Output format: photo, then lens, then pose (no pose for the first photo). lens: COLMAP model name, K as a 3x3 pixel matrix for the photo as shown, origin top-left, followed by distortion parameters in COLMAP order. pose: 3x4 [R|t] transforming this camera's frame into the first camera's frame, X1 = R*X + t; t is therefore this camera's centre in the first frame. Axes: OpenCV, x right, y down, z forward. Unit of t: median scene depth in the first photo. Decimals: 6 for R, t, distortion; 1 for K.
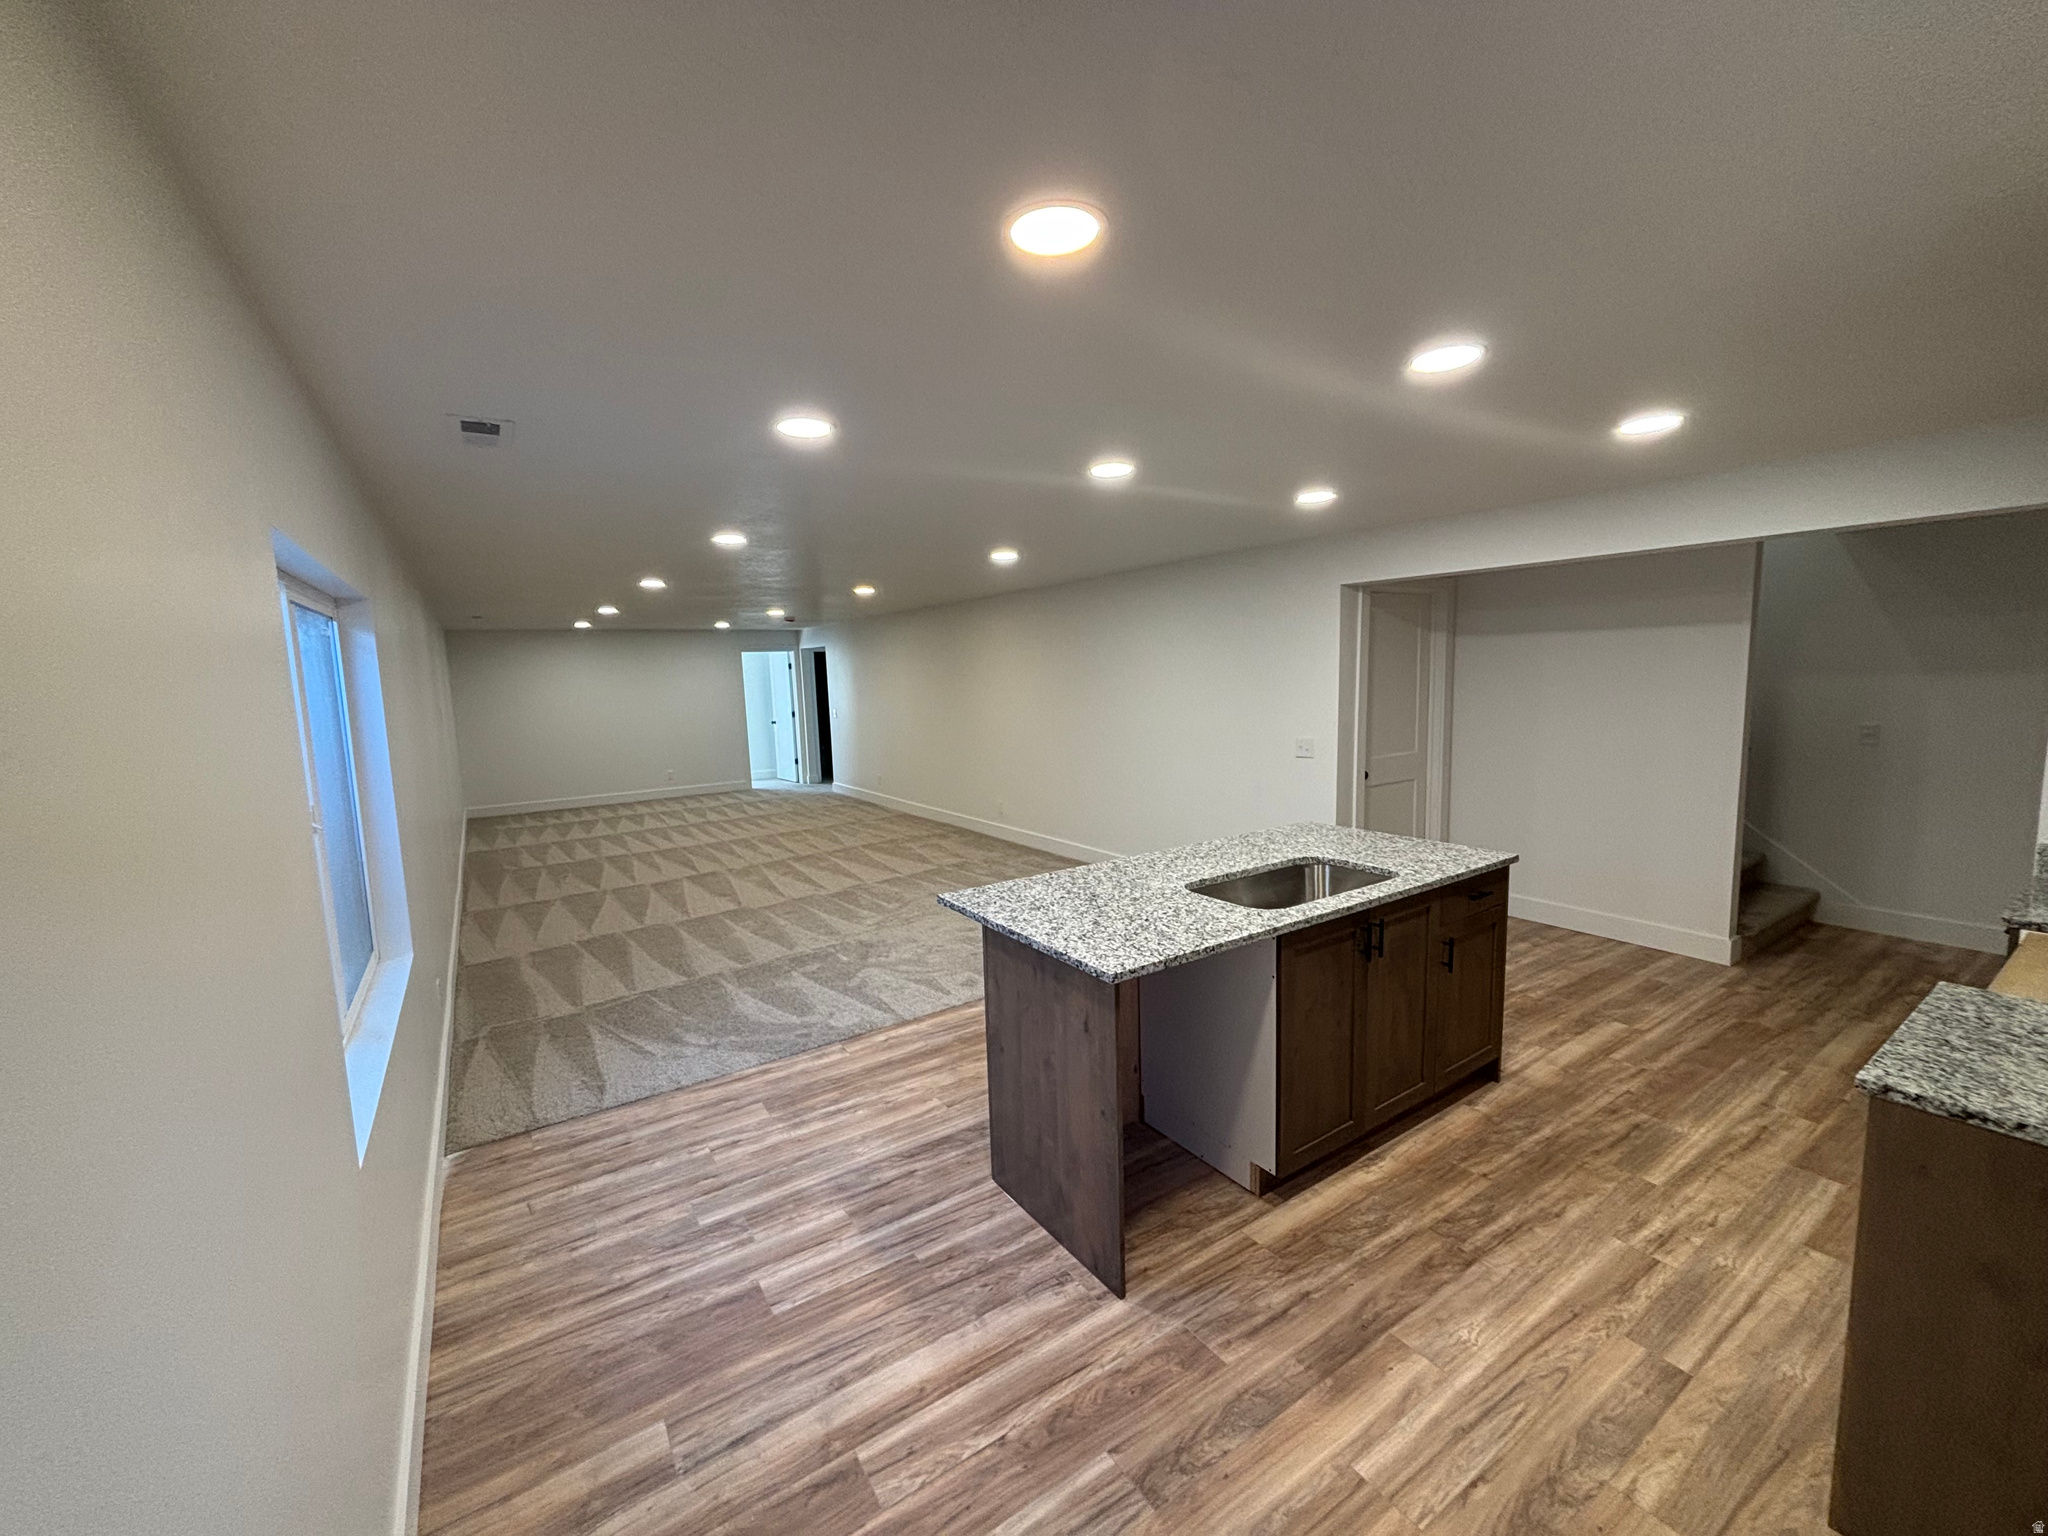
lens RADIAL K [[823.3, 0, 1019.4], [0, 823.3, 768.4], [0, 0, 1]] dist [-0.004670, 0.001367]
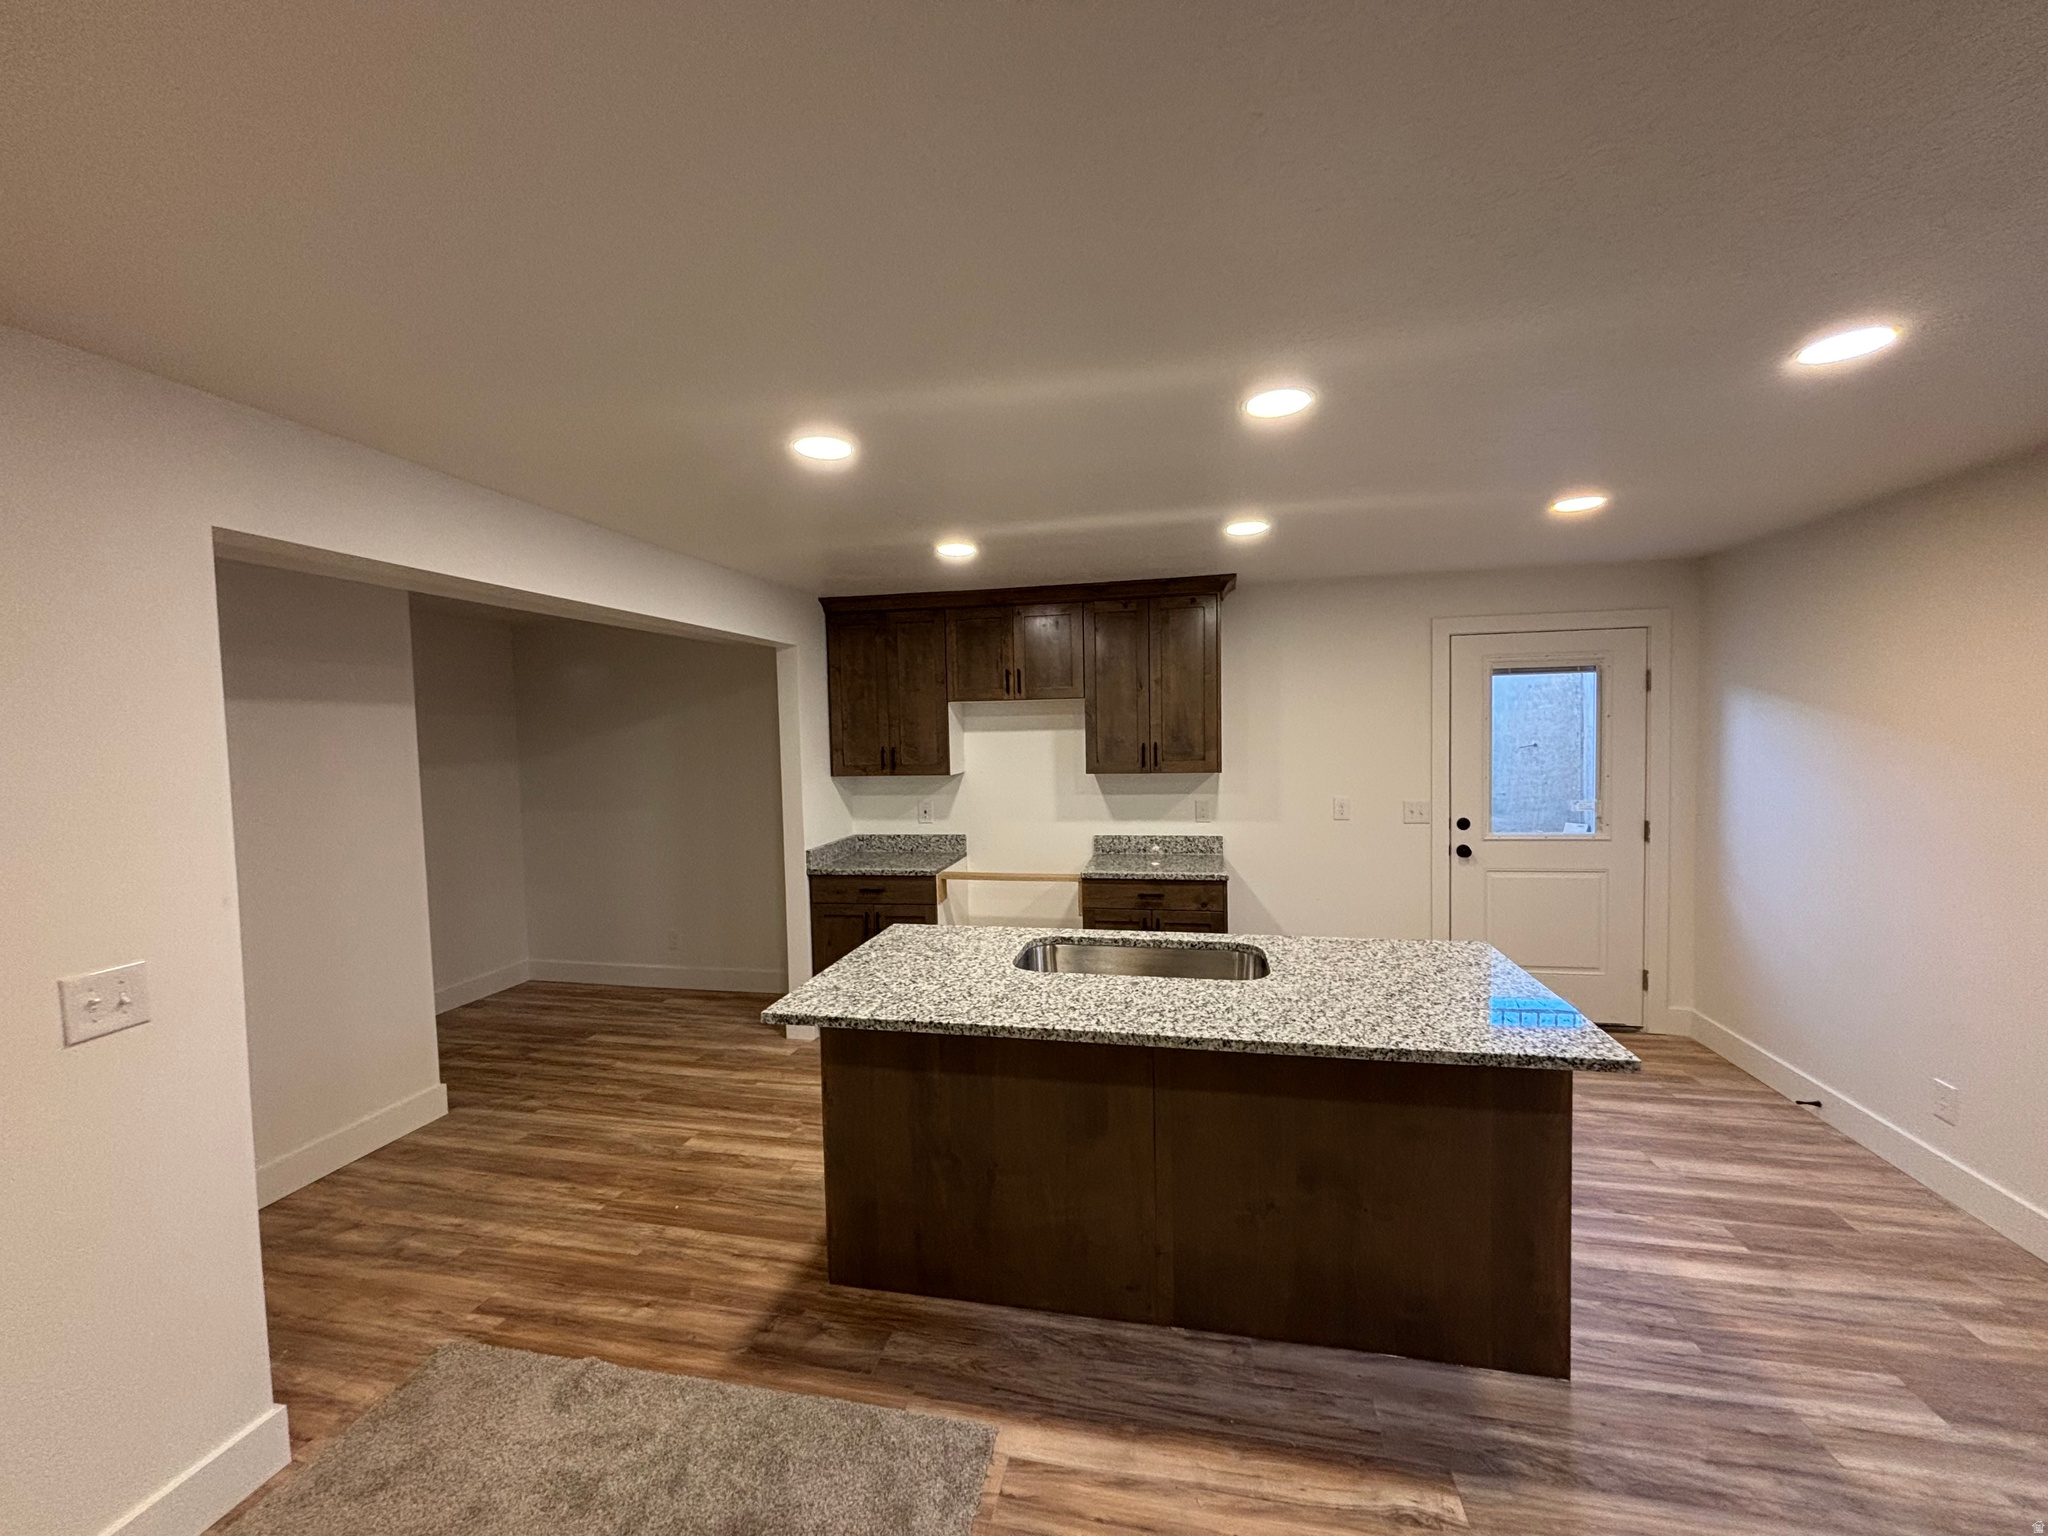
lens RADIAL K [[823.3, 0, 1020.4], [0, 823.3, 772.1], [0, 0, 1]] dist [-0.004670, 0.001367]
pose [[-0.700109, 0.013926, 0.713900, -0.233234], [0.130986, 0.985348, 0.109234, -0.192273], [-0.701919, 0.169986, -0.691675, 1.862272]]
